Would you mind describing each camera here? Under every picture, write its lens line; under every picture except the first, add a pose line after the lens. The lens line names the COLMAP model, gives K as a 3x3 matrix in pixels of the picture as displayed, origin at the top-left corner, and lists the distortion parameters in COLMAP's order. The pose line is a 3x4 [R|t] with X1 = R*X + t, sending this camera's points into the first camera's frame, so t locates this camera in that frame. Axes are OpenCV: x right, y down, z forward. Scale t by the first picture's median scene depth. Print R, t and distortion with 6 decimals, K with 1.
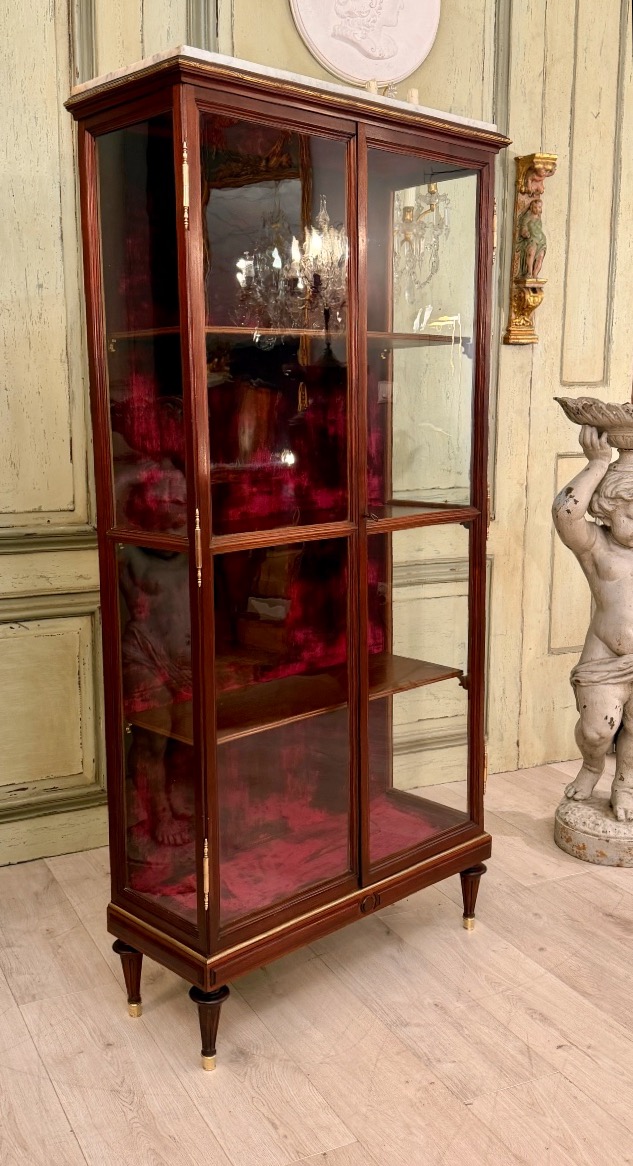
lens RADIAL K [[1101.6, 0, 288.5], [0, 1101.6, 577.9], [0, 0, 1]] dist [0.122964, -0.253619]
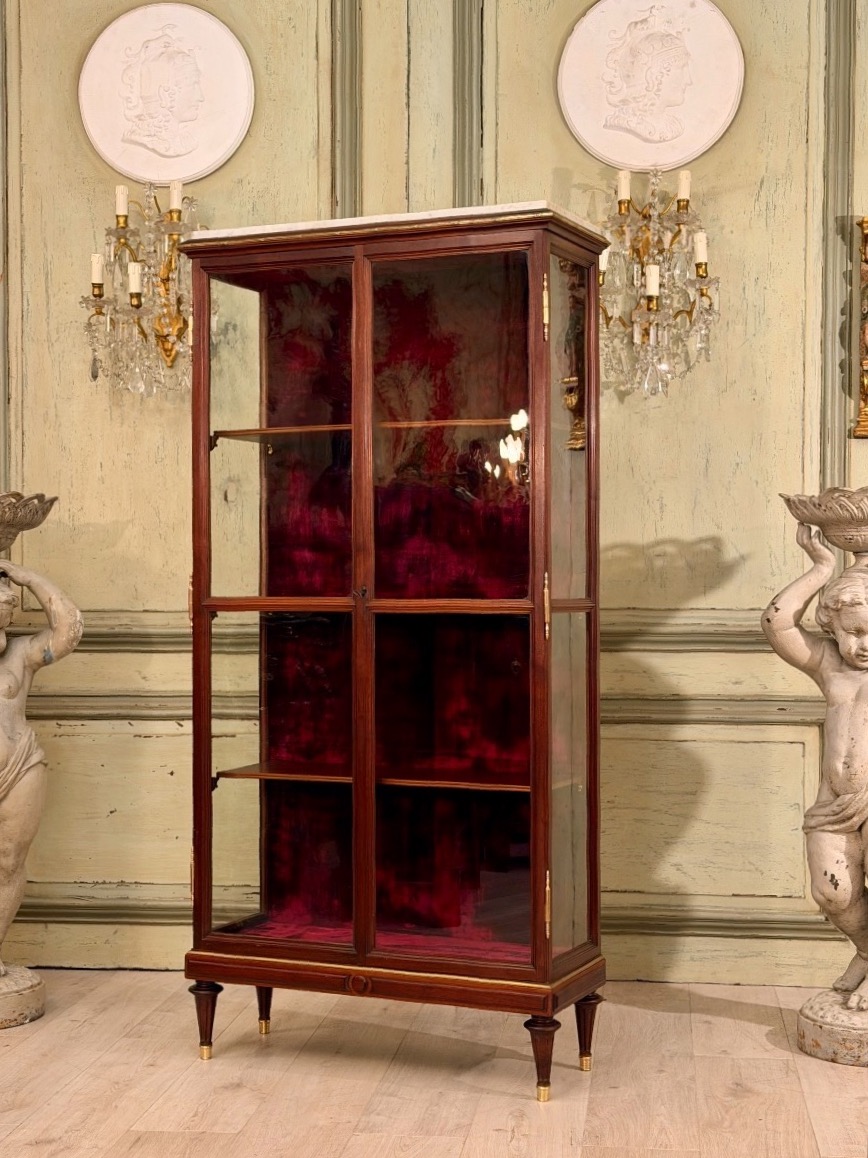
lens RADIAL K [[1889.3, 0, 434.0], [0, 1889.3, 579.0], [0, 0, 1]] dist [0.138780, -0.075060]
pose [[0.842093, 0.005669, -0.539303, 0.807071], [-0.091621, 0.986914, -0.132686, 0.125124], [0.531494, 0.161145, 0.831593, -0.369617]]
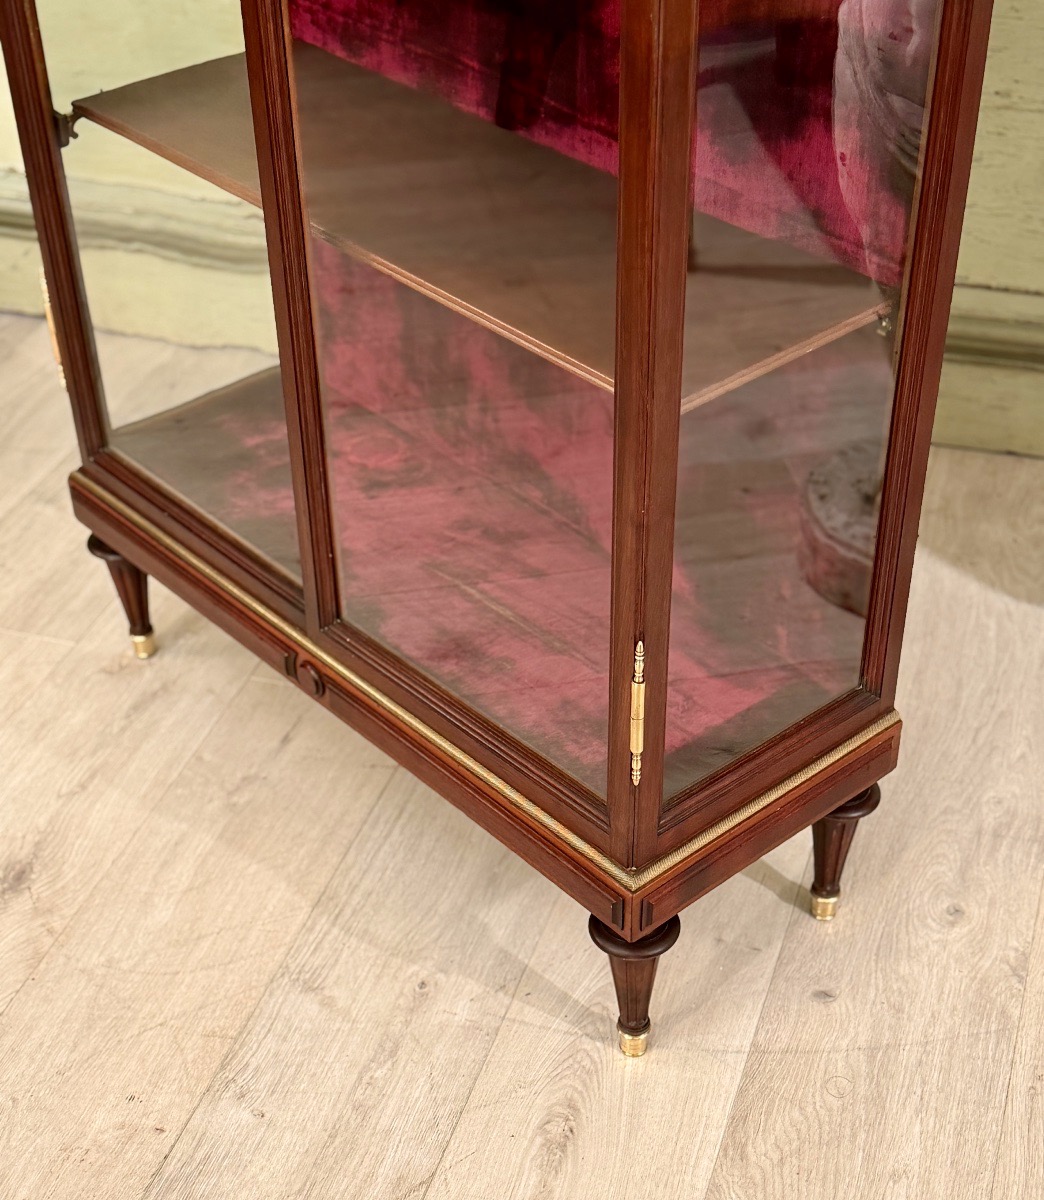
lens RADIAL K [[1903.8, 0, 518.8], [0, 1903.8, 698.2], [0, 0, 1]] dist [0.126169, 0.006339]
pose [[0.717885, 0.418482, -0.556341, 0.415050], [-0.095557, 0.850824, 0.516689, -0.081553], [0.689573, -0.317760, 0.650782, 0.449392]]
